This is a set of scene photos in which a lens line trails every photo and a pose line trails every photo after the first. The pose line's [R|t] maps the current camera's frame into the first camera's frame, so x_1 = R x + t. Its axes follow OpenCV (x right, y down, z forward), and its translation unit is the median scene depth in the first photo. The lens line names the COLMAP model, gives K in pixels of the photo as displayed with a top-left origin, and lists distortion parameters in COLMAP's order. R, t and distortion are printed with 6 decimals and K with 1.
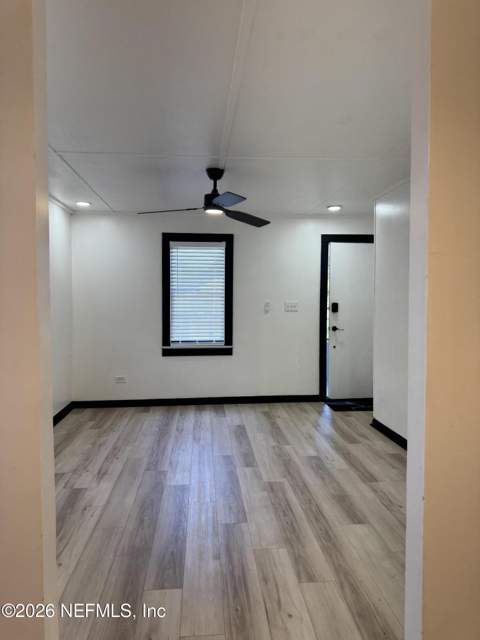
lens RADIAL K [[450.5, 0, 242.2], [0, 450.5, 317.8], [0, 0, 1]] dist [0.020430, -0.016615]
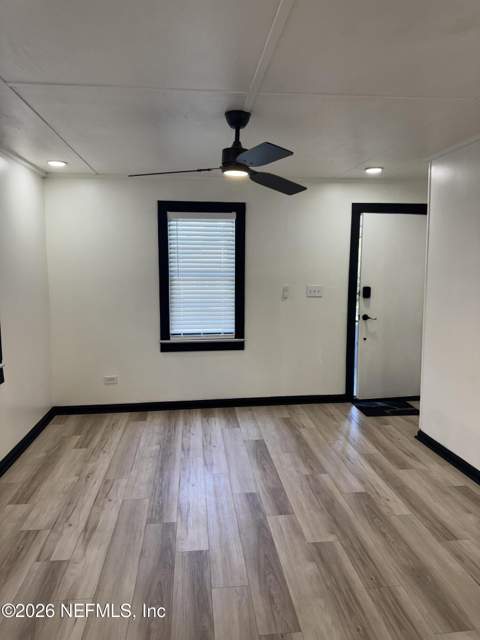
lens RADIAL K [[450.5, 0, 240.4], [0, 450.5, 321.3], [0, 0, 1]] dist [0.020430, -0.016615]
pose [[0.999806, -0.004204, 0.019219, -0.053270], [0.002648, 0.996769, 0.080274, -0.044370], [-0.019495, -0.080207, 0.996588, 0.199933]]
